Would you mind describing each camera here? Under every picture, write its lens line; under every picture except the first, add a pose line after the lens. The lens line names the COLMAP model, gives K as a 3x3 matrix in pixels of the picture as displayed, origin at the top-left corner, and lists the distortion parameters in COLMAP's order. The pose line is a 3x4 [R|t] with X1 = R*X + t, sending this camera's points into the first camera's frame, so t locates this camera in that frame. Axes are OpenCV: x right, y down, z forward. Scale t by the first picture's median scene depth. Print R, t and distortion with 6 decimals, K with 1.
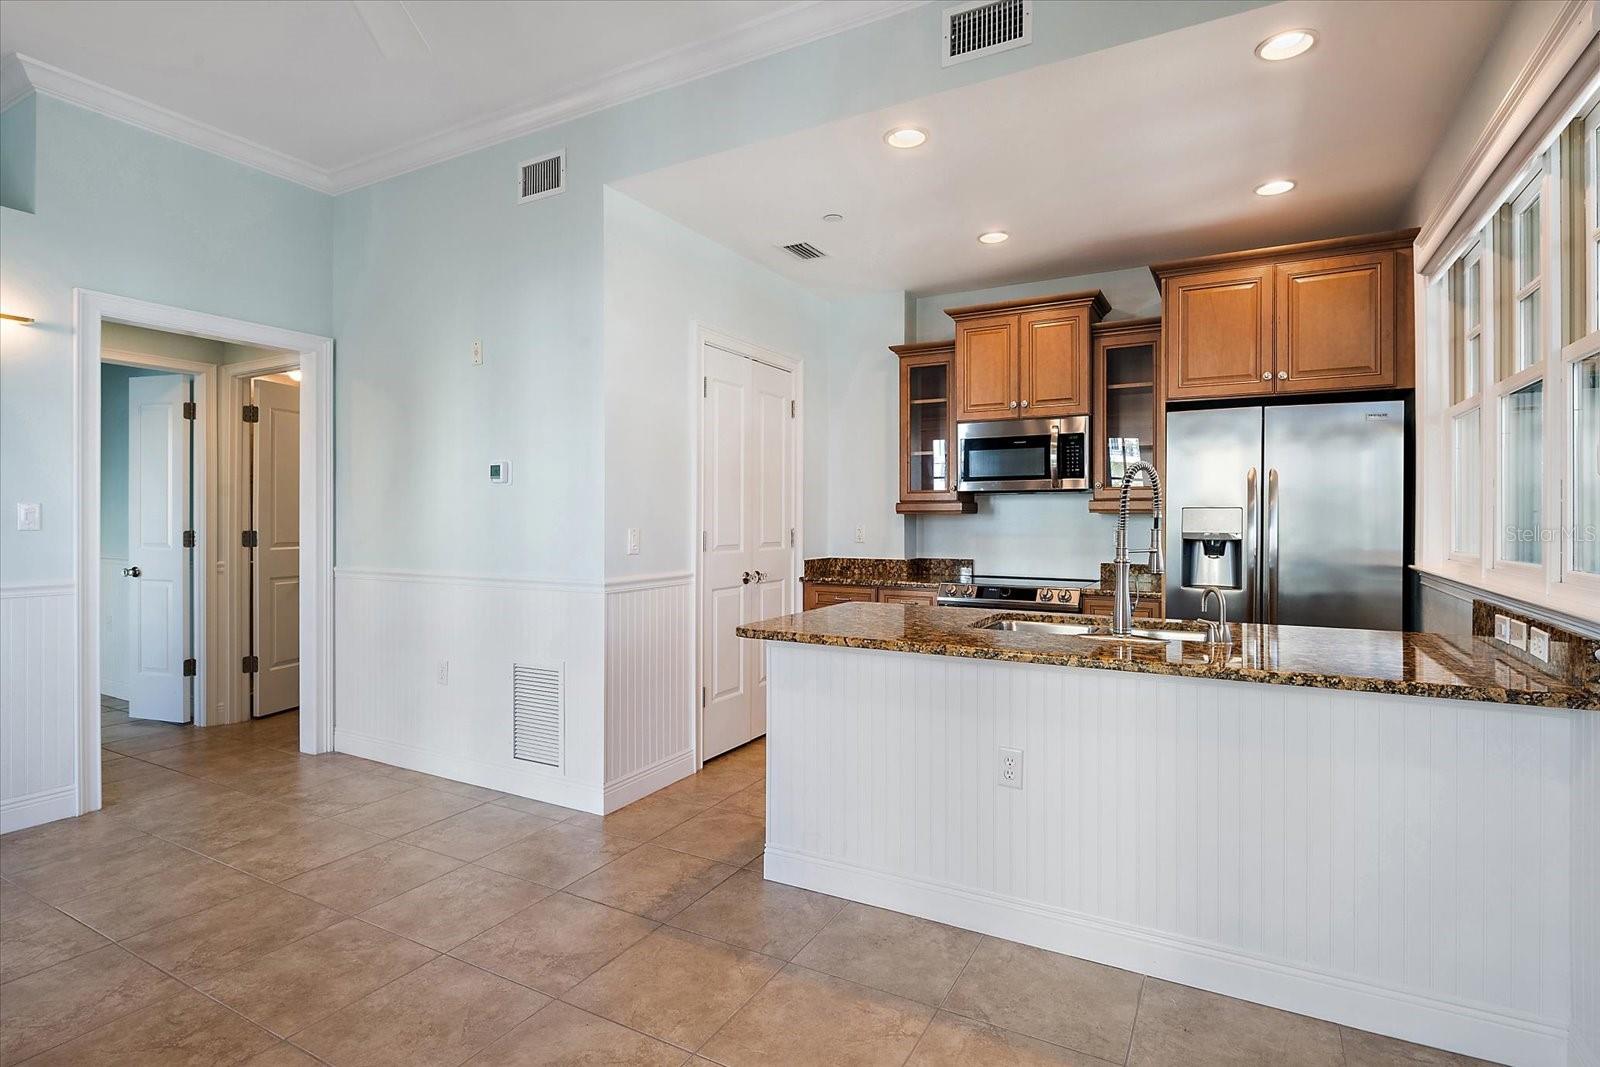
lens RADIAL K [[793.2, 0, 791.7], [0, 793.2, 522.4], [0, 0, 1]] dist [-0.001956, -0.002510]
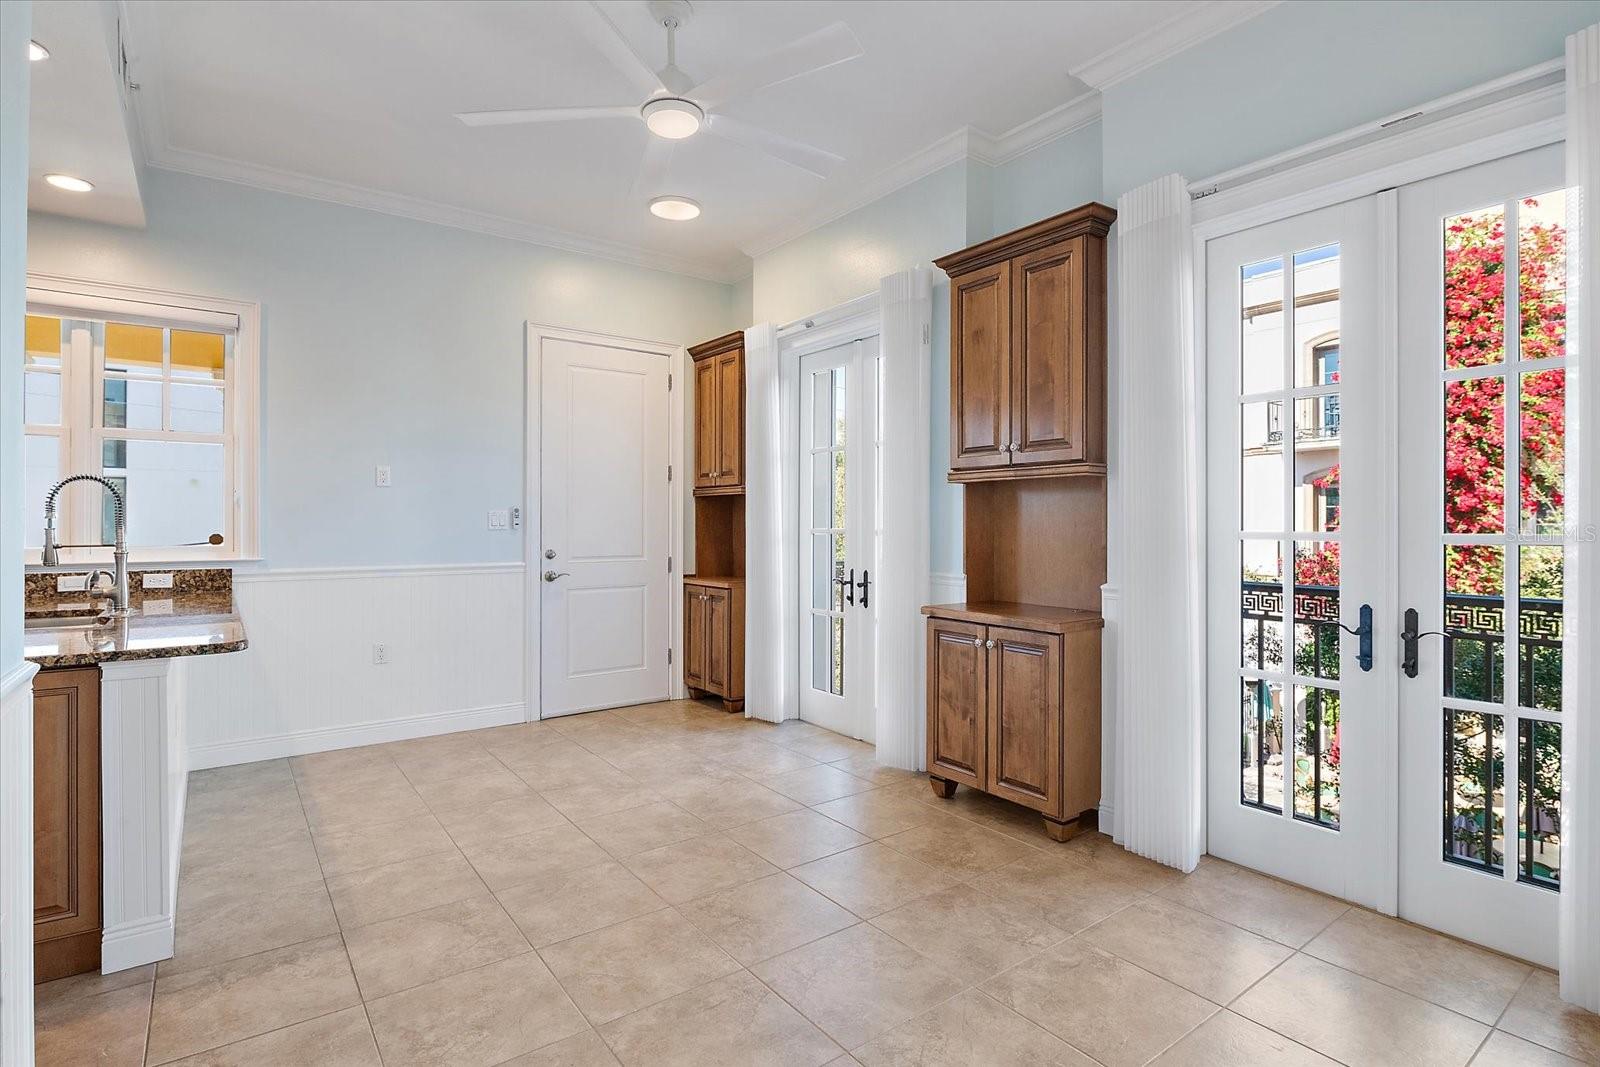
lens RADIAL K [[793.2, 0, 804.3], [0, 793.2, 521.7], [0, 0, 1]] dist [-0.001956, -0.002510]
pose [[-0.912094, -0.002063, 0.409975, -0.717308], [0.000761, 0.999977, 0.006726, -0.006281], [-0.409980, 0.006447, -0.912072, 1.092961]]
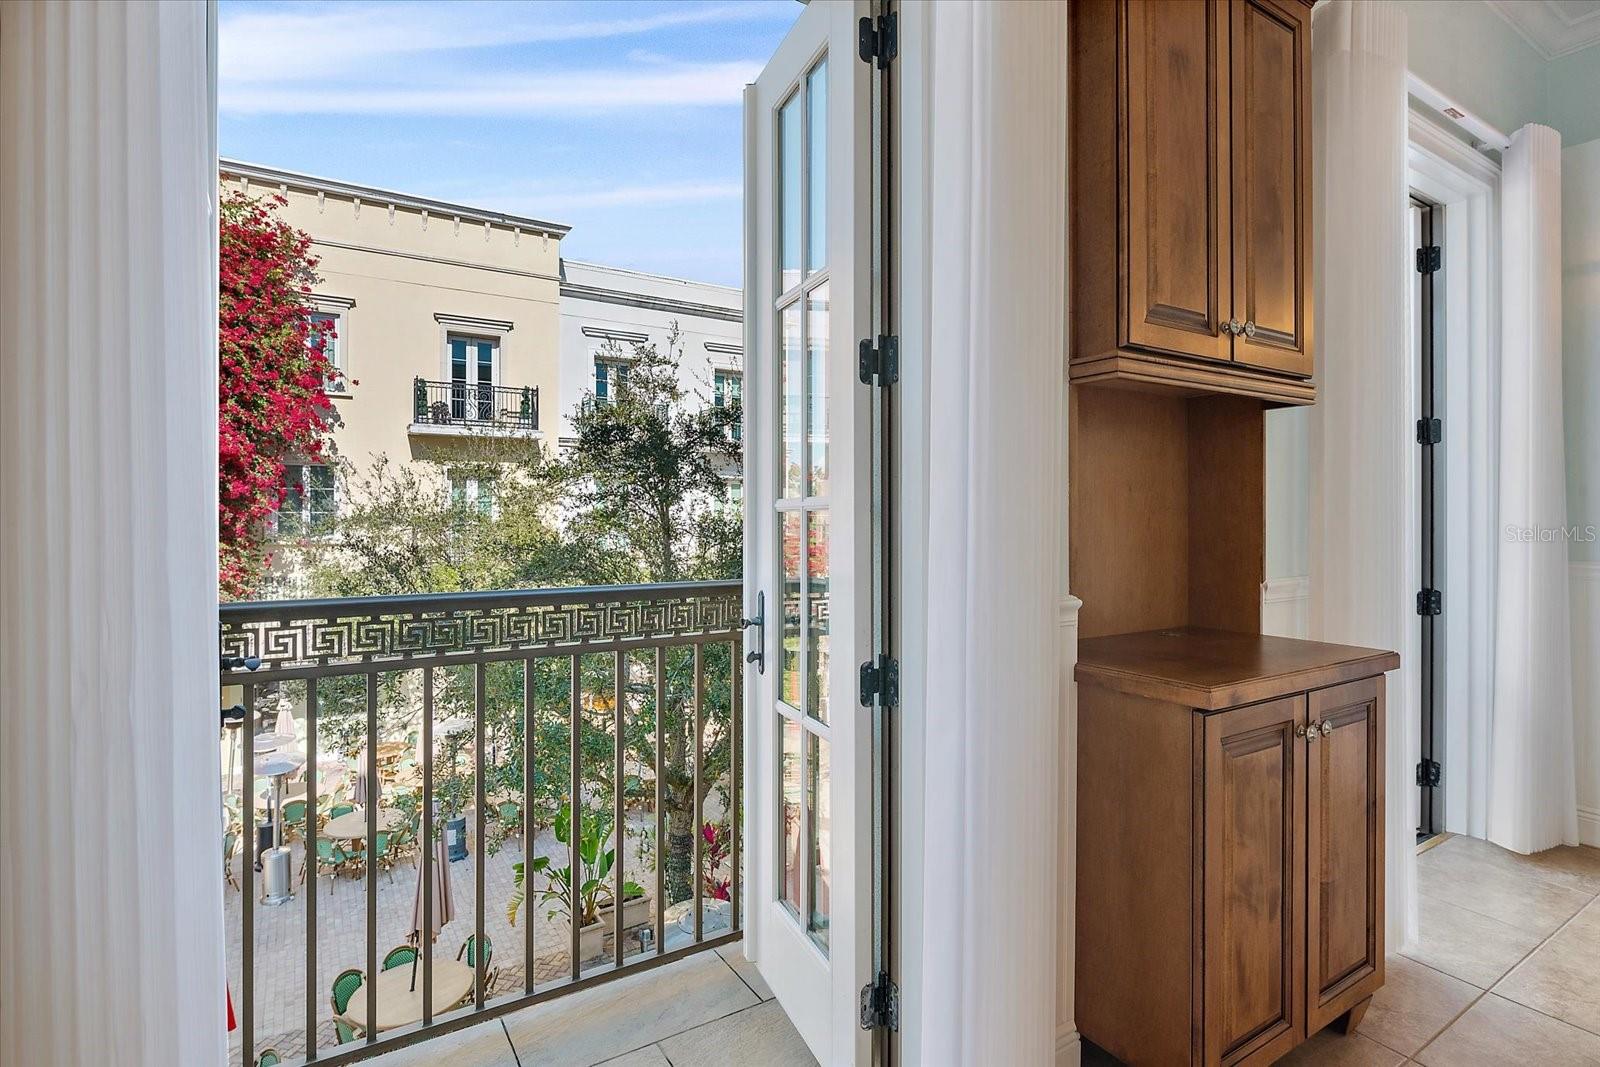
lens RADIAL K [[793.2, 0, 793.6], [0, 793.2, 515.7], [0, 0, 1]] dist [-0.001956, -0.002510]
pose [[-0.472930, -0.003095, -0.881095, -0.038980], [-0.008348, 0.999965, 0.000968, 0.024475], [0.881060, 0.007813, -0.472939, 0.158099]]
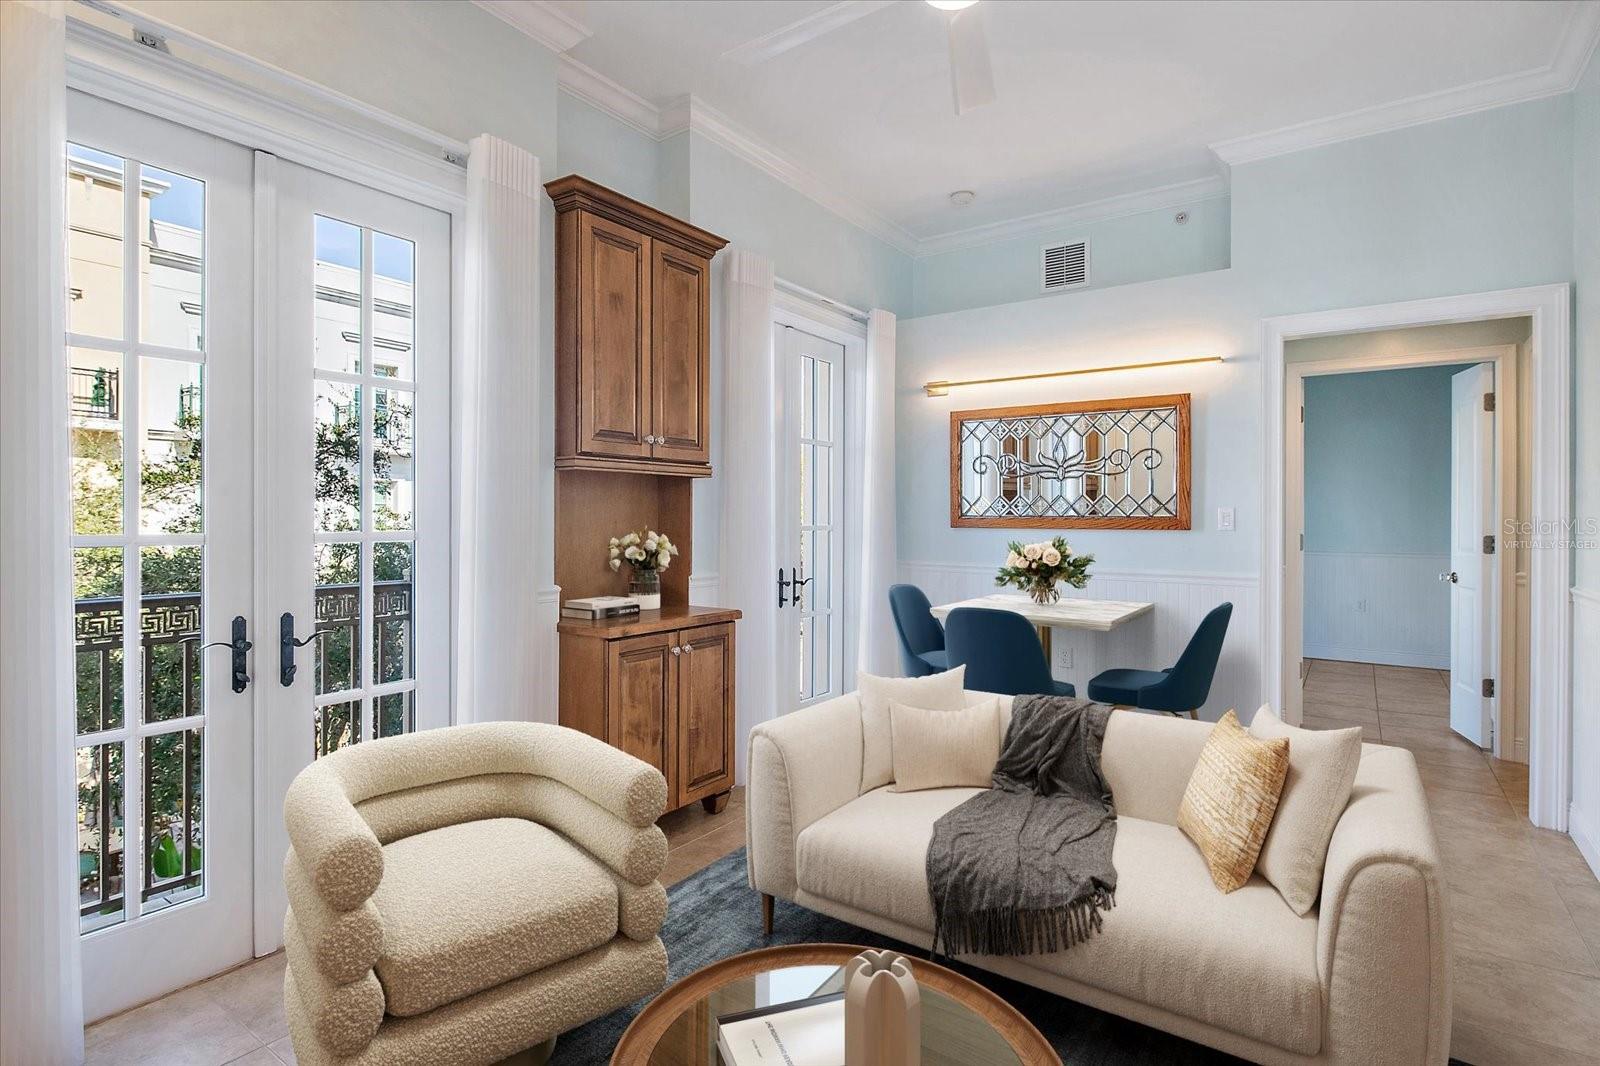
lens RADIAL K [[819.6, 0, 801.5], [0, 819.6, 522.8], [0, 0, 1]] dist [-0.002359, -0.000950]
pose [[-0.096499, 0.002710, -0.995329, 0.300114], [-0.009686, 0.999946, 0.003662, -0.000734], [0.995286, 0.009994, -0.096467, 0.409582]]
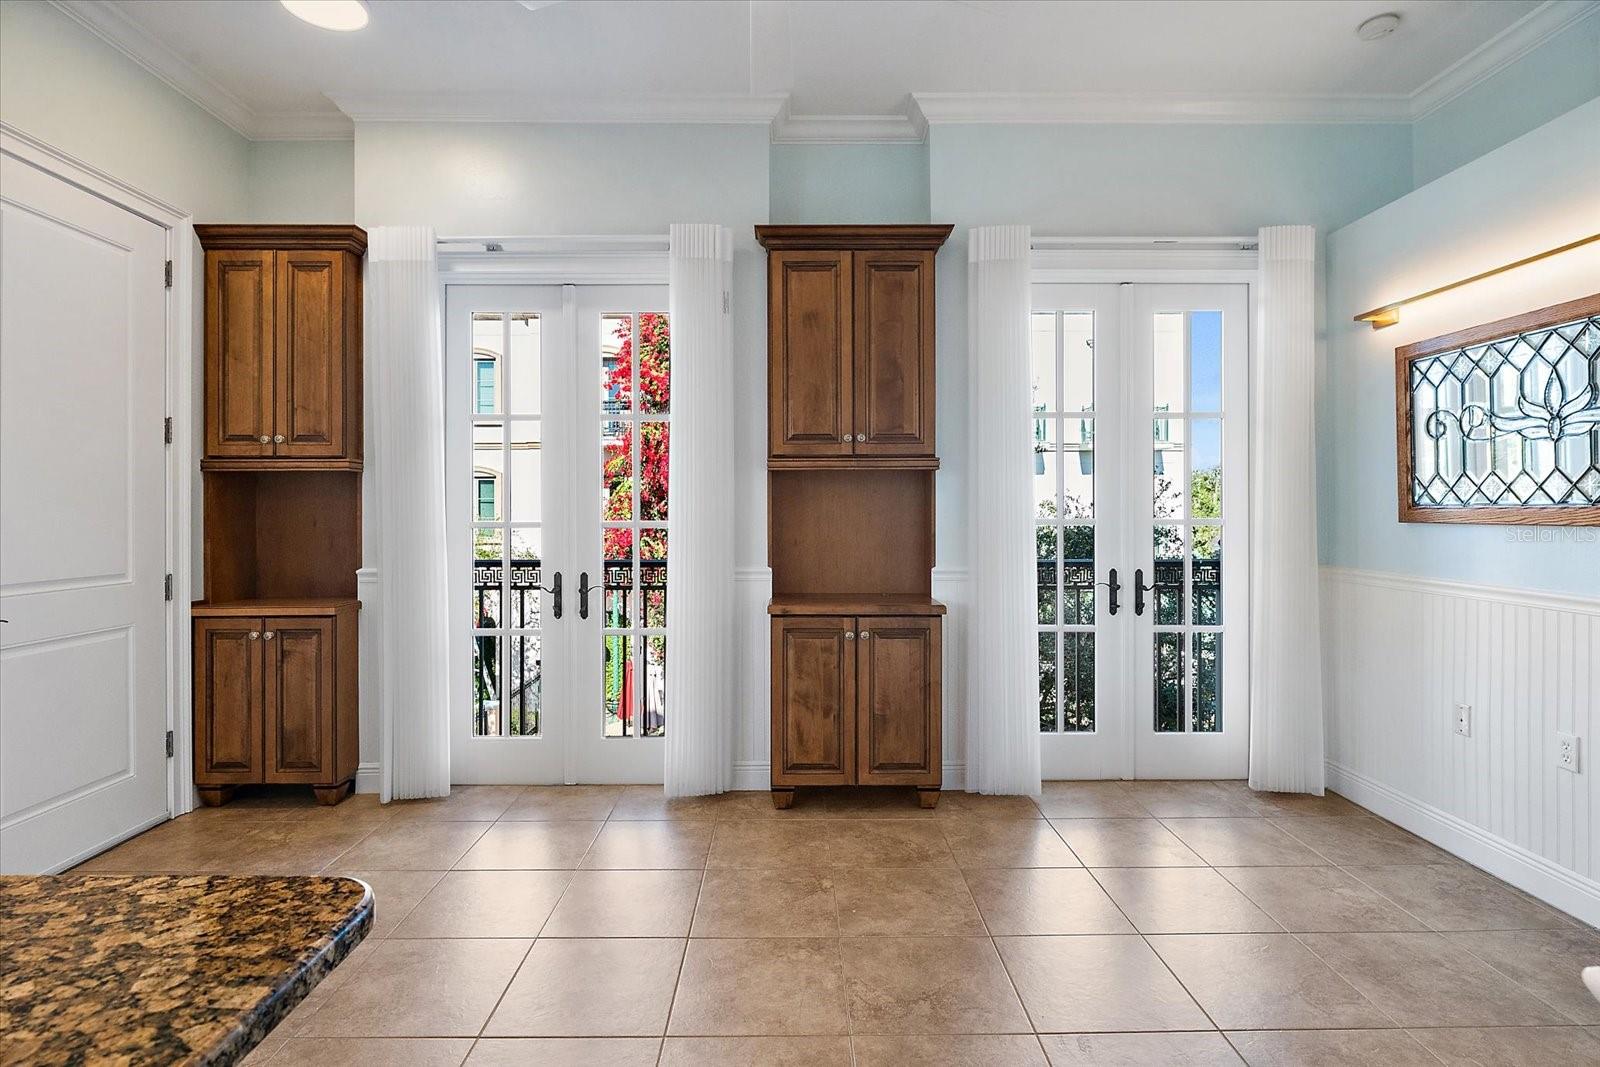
lens RADIAL K [[811.1, 0, 798.6], [0, 811.1, 511.3], [0, 0, 1]] dist [-0.000306, -0.003113]
pose [[-0.870516, 0.000829, -0.492140, -0.041980], [-0.002131, 0.999983, 0.005455, -0.005355], [0.492136, 0.005797, -0.870499, 0.950106]]
